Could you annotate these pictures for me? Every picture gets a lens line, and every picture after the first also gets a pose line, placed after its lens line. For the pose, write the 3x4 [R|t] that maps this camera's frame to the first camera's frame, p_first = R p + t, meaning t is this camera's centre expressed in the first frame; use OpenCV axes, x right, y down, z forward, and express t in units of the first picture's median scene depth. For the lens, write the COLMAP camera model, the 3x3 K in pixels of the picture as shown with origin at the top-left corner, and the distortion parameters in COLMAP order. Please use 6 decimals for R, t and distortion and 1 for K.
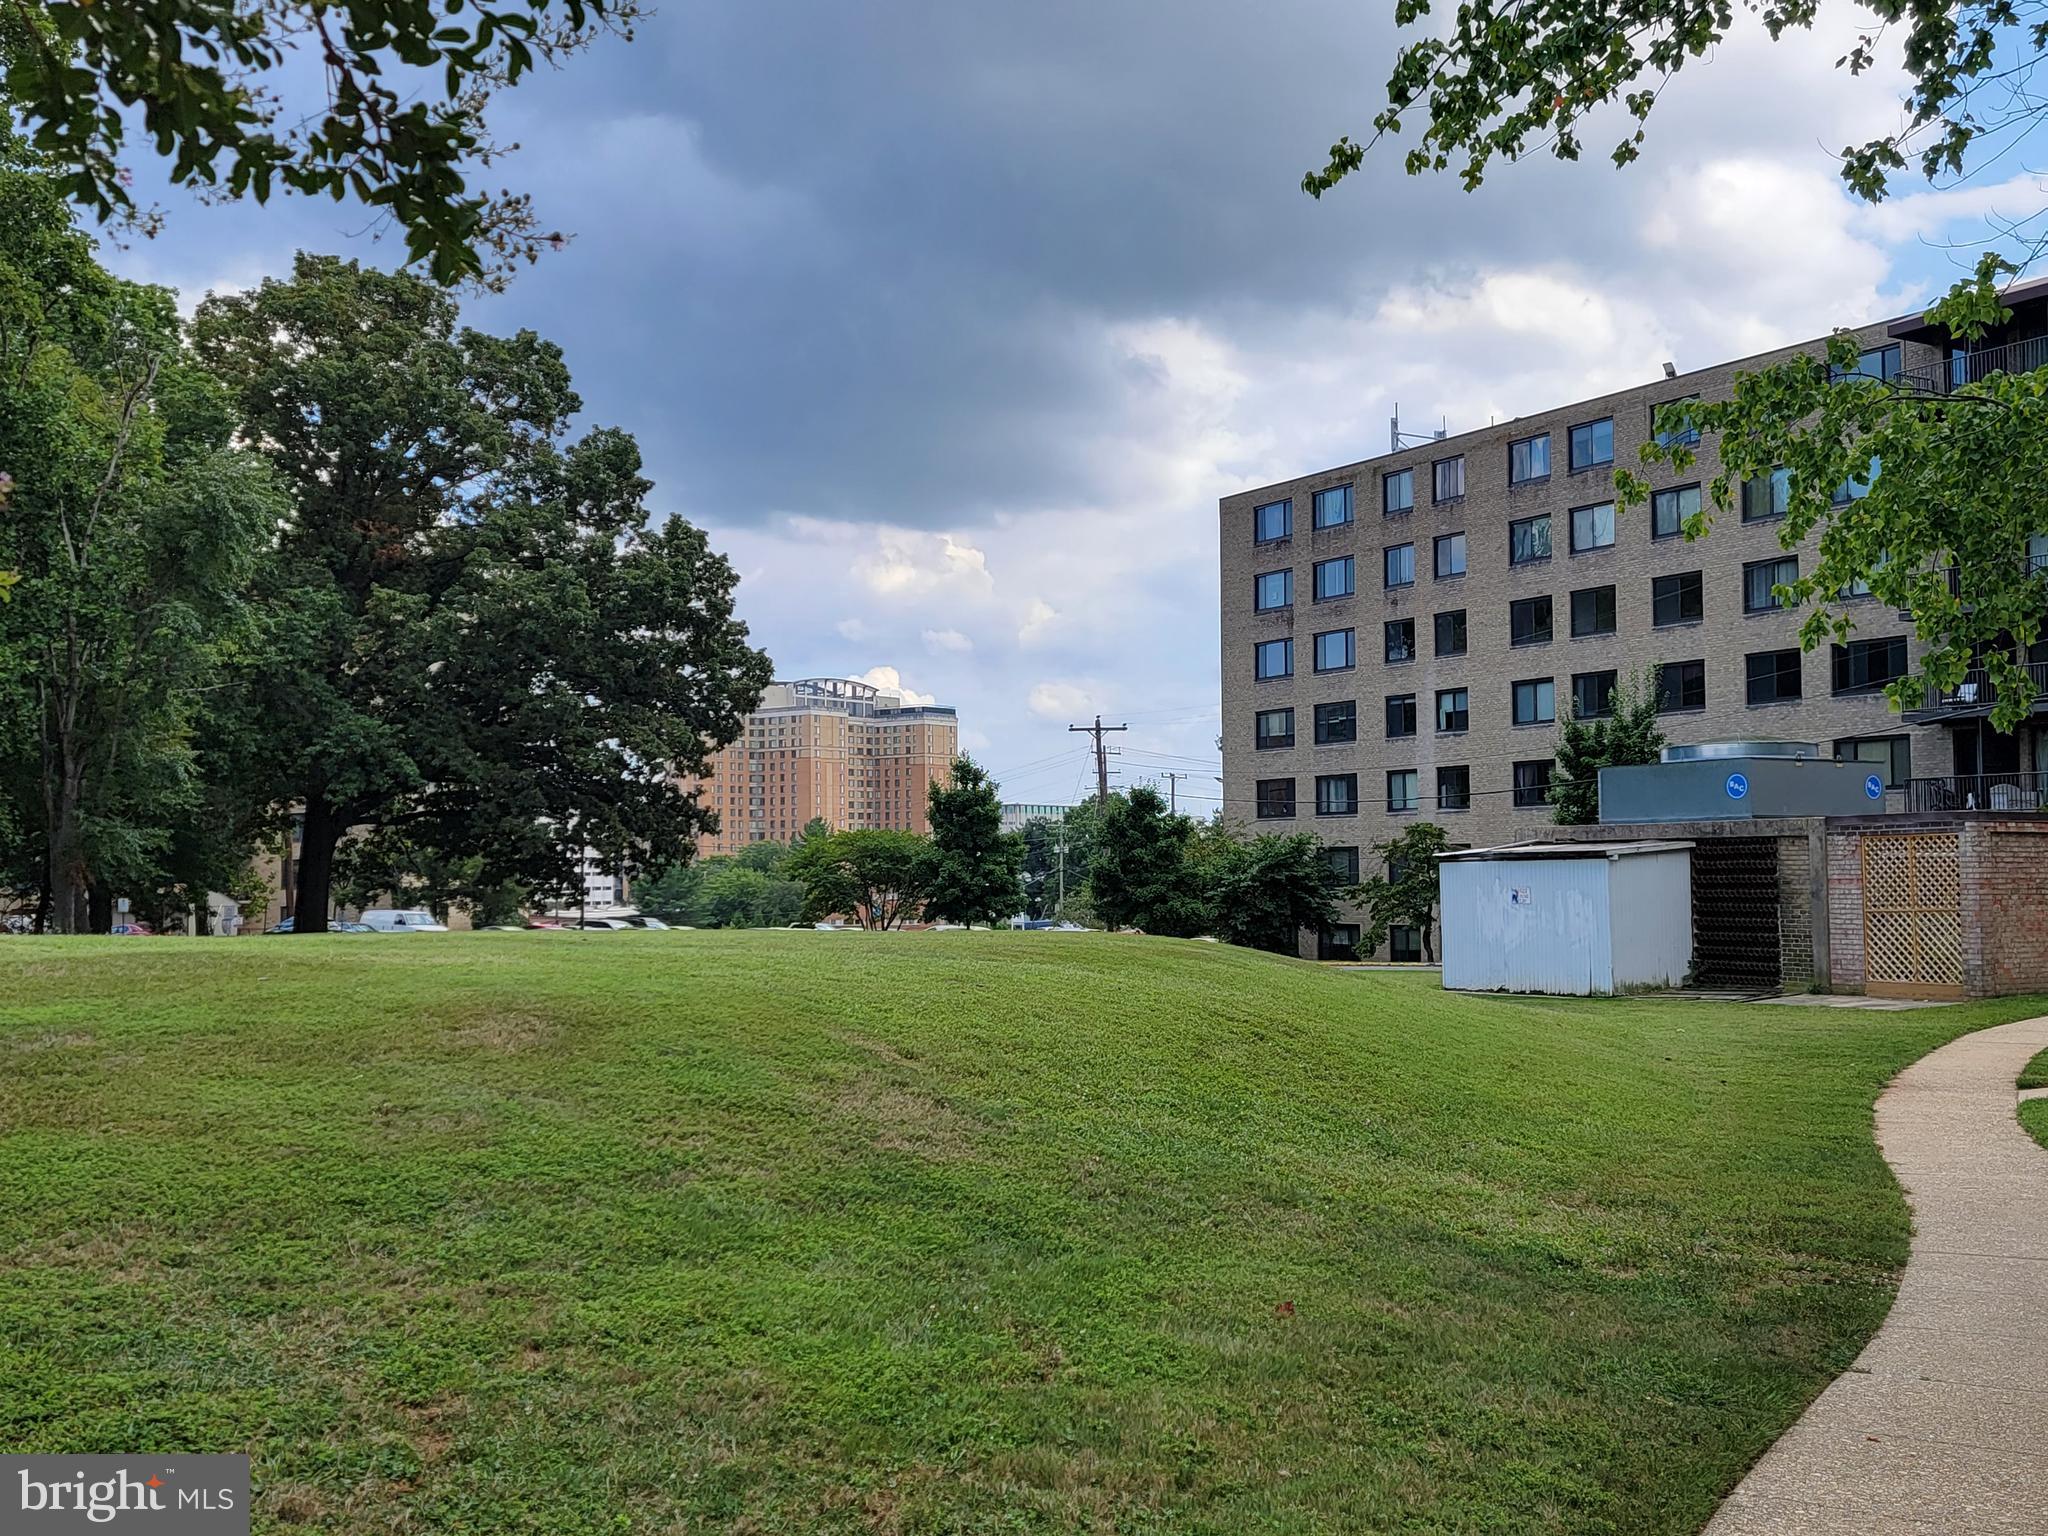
lens RADIAL K [[2084.5, 0, 1040.2], [0, 2084.5, 777.6], [0, 0, 1]] dist [0.081427, 0.000000]
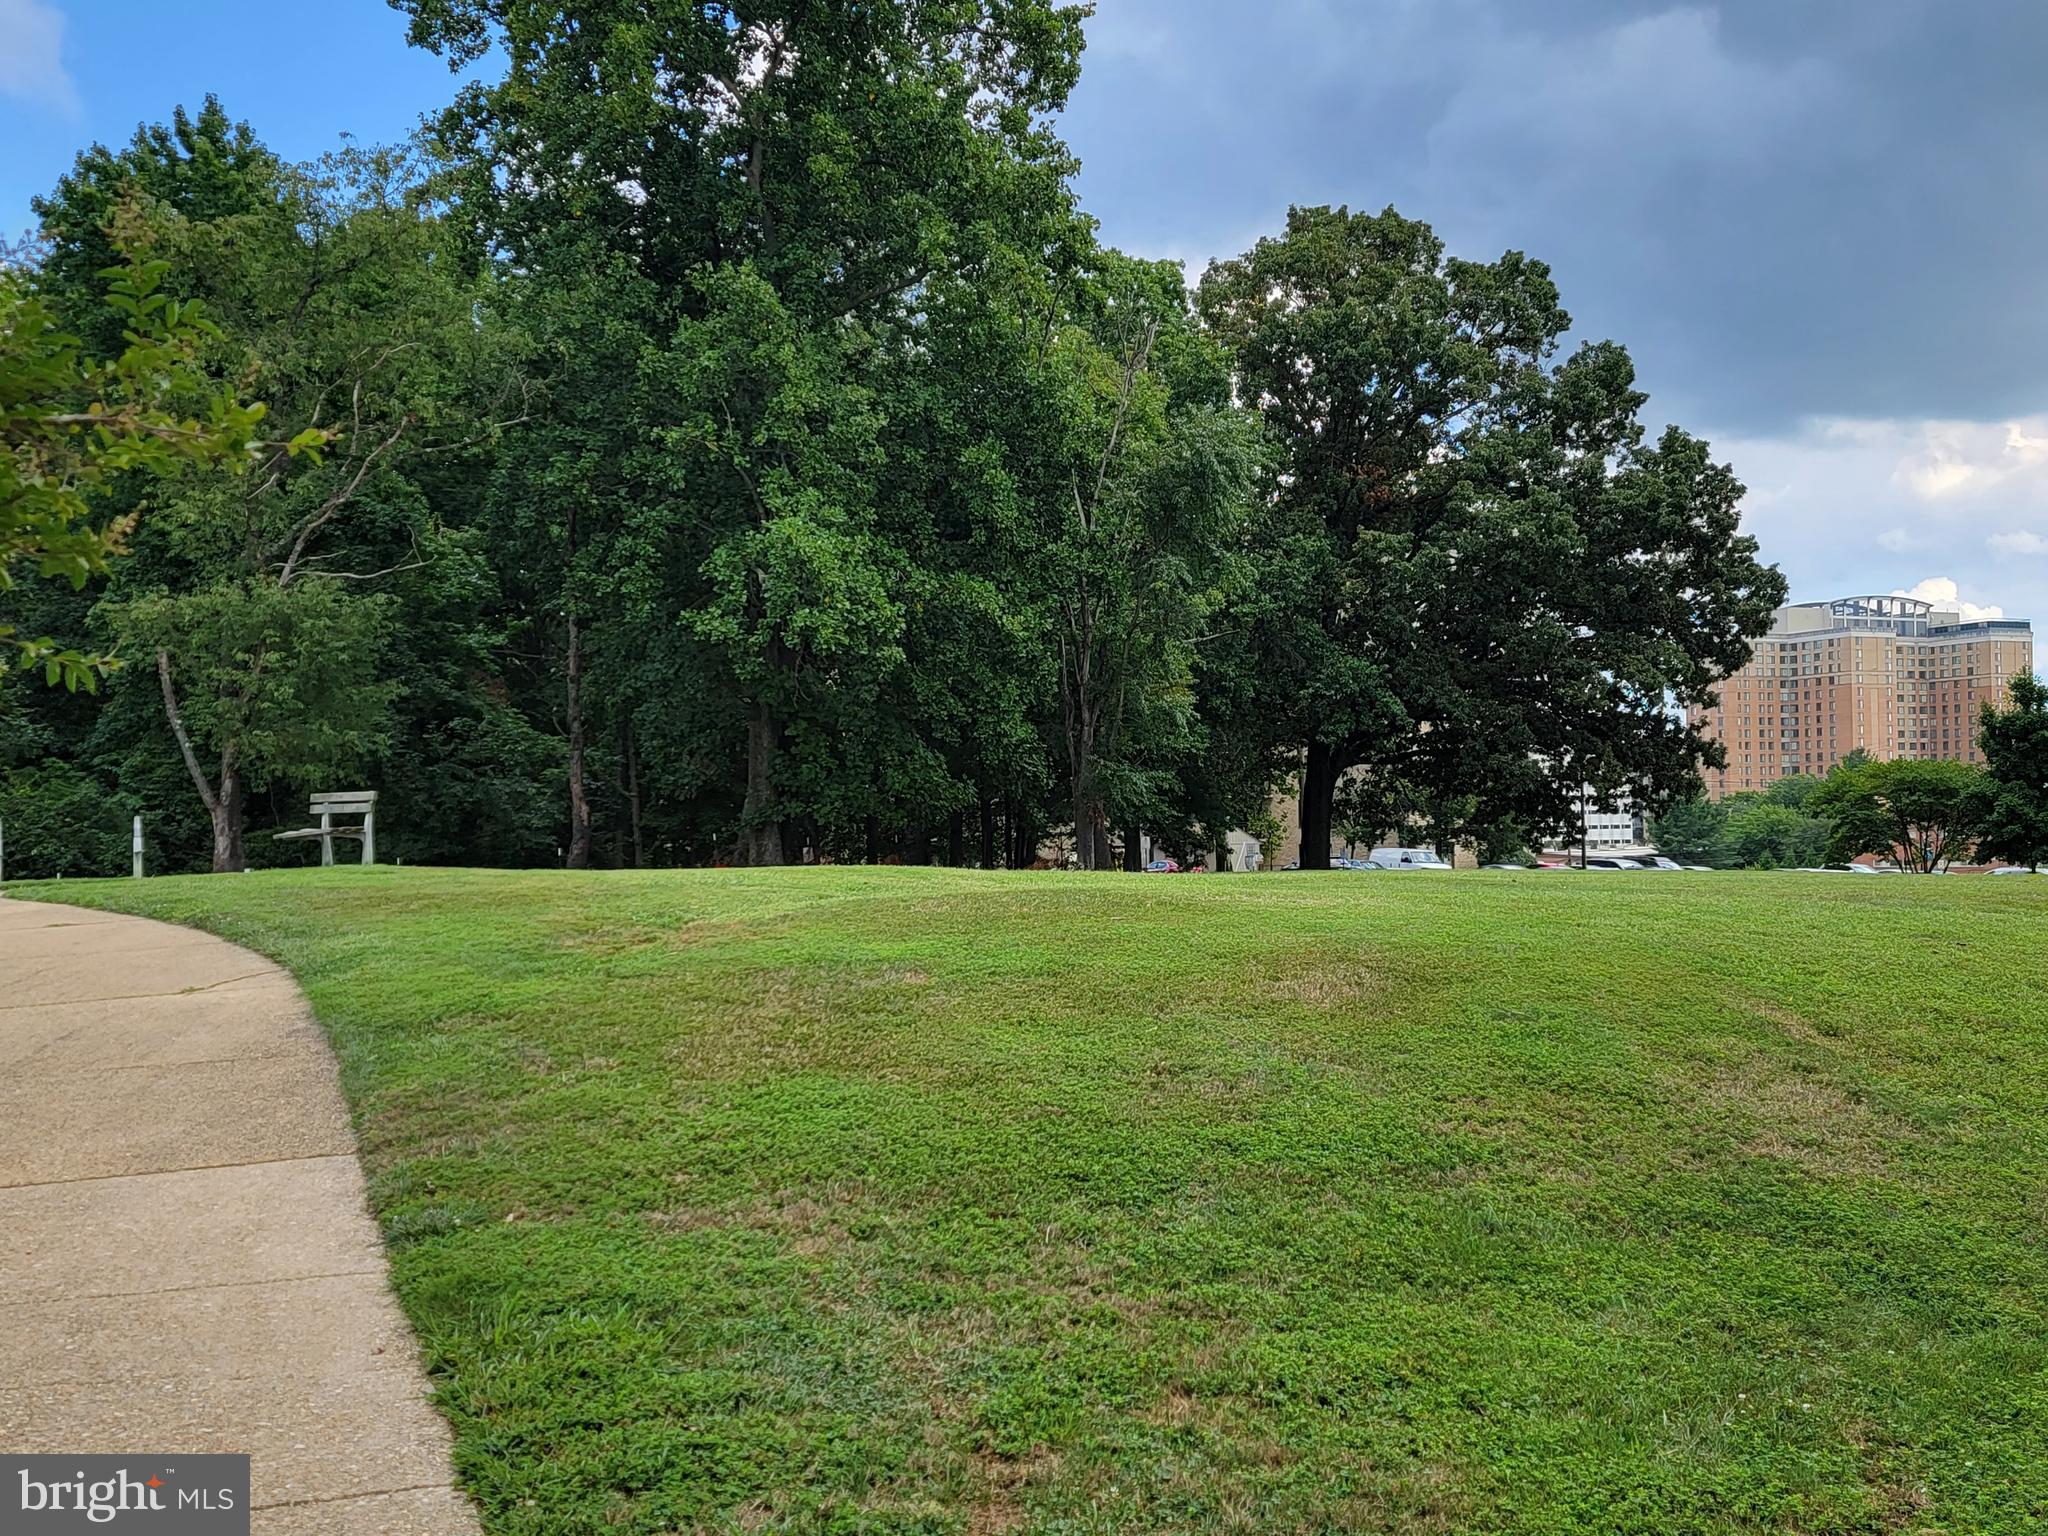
lens RADIAL K [[2084.5, 0, 1018.3], [0, 2084.5, 807.4], [0, 0, 1]] dist [0.081427, 0.000000]
pose [[0.883369, -0.009582, -0.468579, 0.007190], [0.029919, 0.998905, 0.035978, 0.001501], [0.467721, -0.045802, 0.882689, 0.024344]]
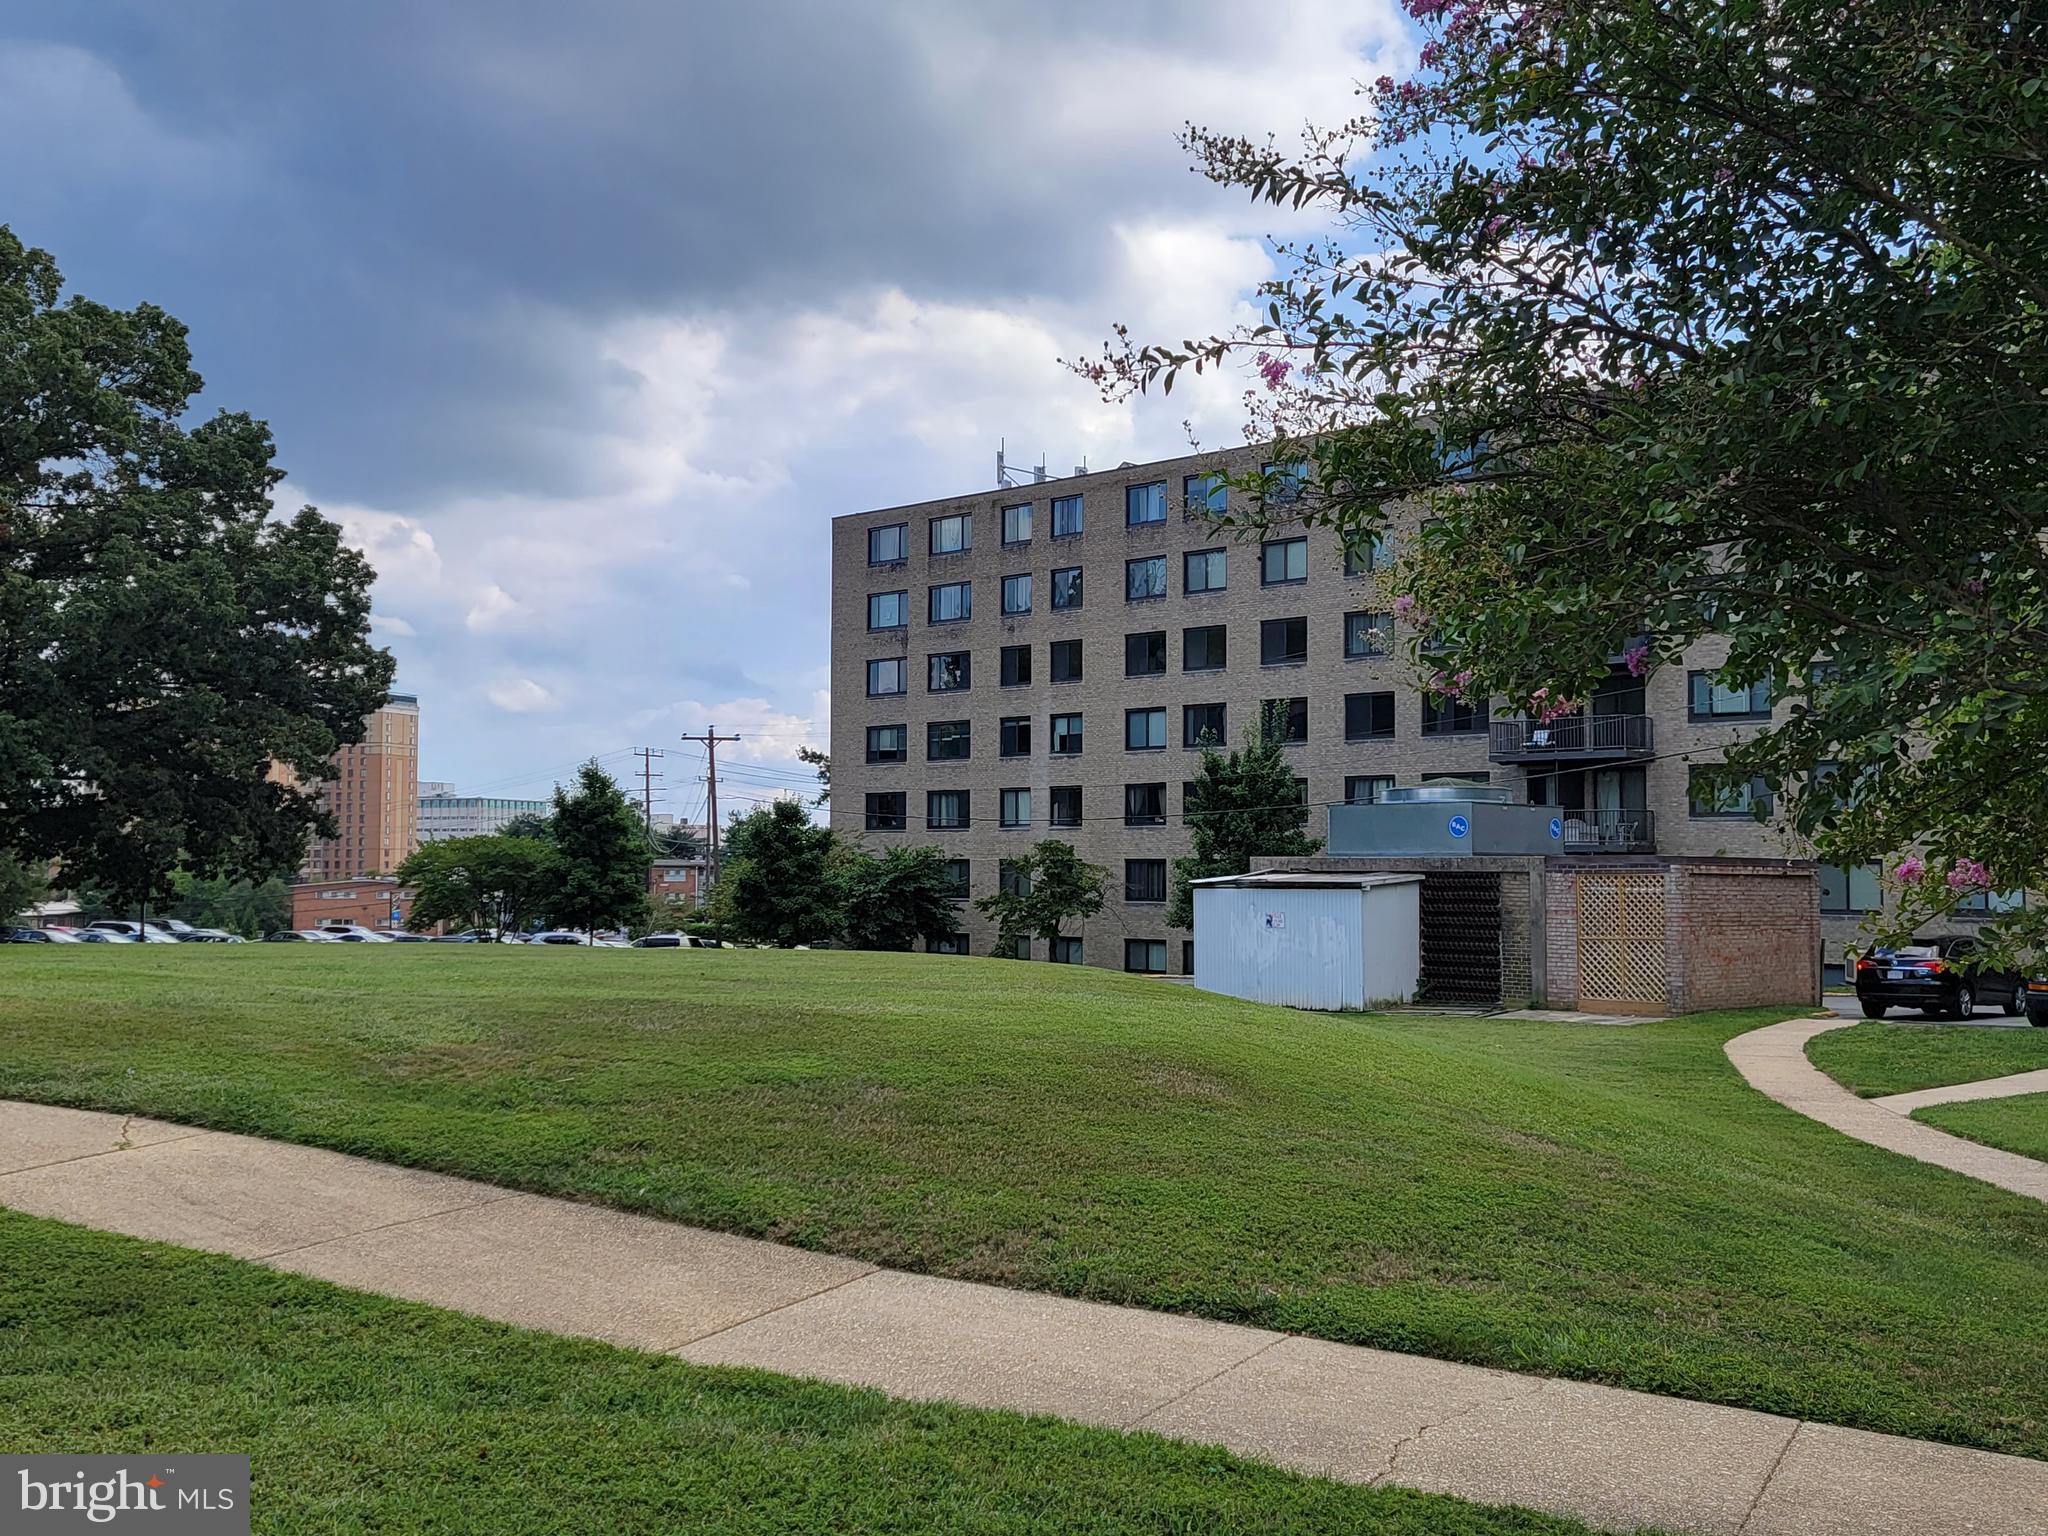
lens RADIAL K [[2084.5, 0, 1014.6], [0, 2084.5, 757.6], [0, 0, 1]] dist [0.081427, 0.000000]
pose [[0.967908, 0.027820, 0.249761, -0.100166], [-0.025732, 0.999601, -0.011620, -0.007468], [-0.249984, 0.004820, 0.968238, -0.021222]]
